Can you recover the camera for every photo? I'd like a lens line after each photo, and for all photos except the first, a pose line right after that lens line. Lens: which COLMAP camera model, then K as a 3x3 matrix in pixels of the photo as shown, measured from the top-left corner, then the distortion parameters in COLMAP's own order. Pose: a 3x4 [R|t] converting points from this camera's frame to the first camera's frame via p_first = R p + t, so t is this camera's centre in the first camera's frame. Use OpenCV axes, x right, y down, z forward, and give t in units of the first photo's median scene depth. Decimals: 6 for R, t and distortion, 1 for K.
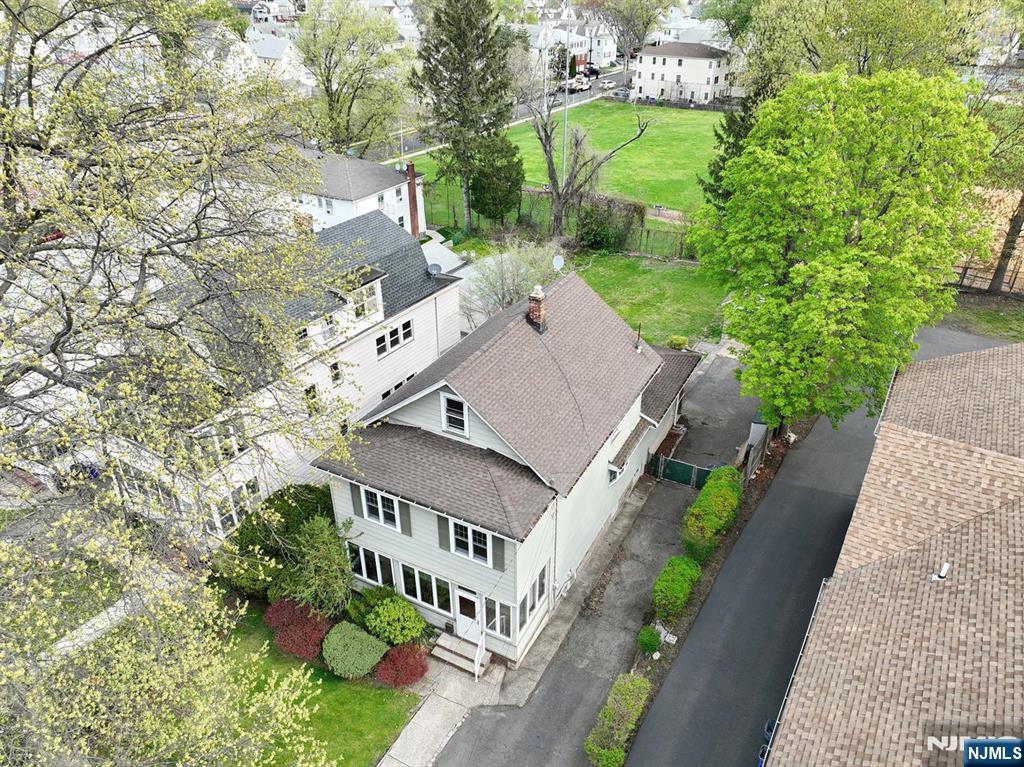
lens RADIAL K [[714.8, 0, 511.8], [0, 714.8, 381.2], [0, 0, 1]] dist [-0.000435, -0.000549]
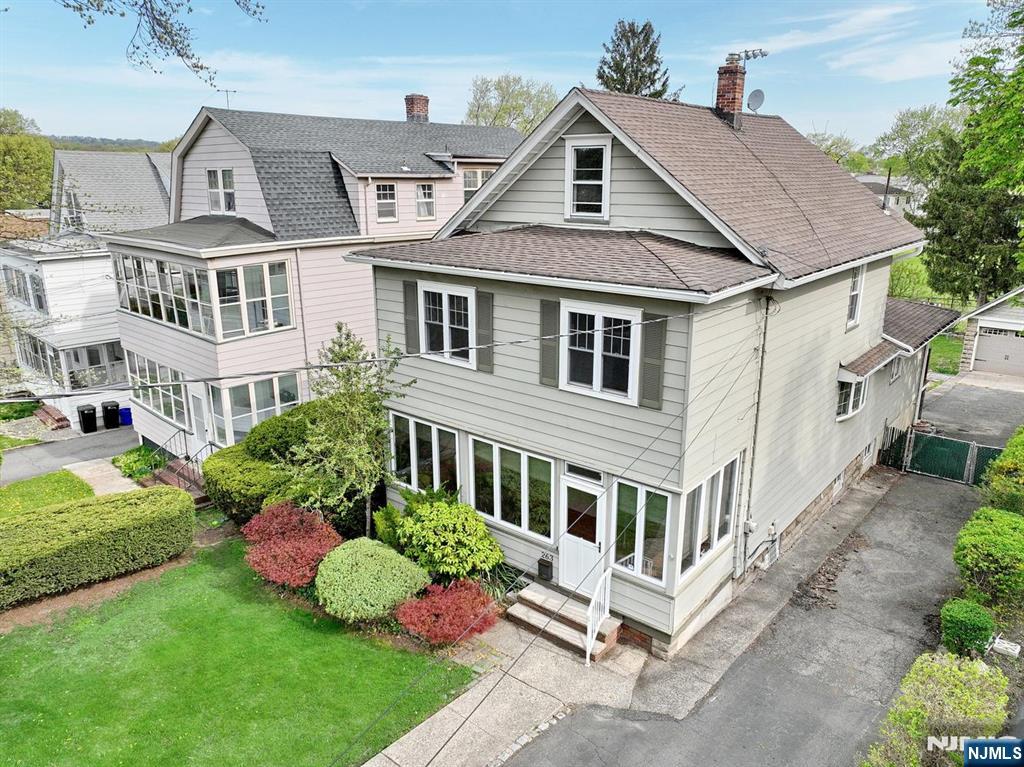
lens RADIAL K [[714.8, 0, 510.9], [0, 714.8, 386.4], [0, 0, 1]] dist [-0.000435, -0.000549]
pose [[0.977666, 0.059370, -0.201606, -0.012466], [-0.105617, 0.968132, -0.227079, 0.346472], [0.181700, 0.243300, 0.952780, 0.461799]]
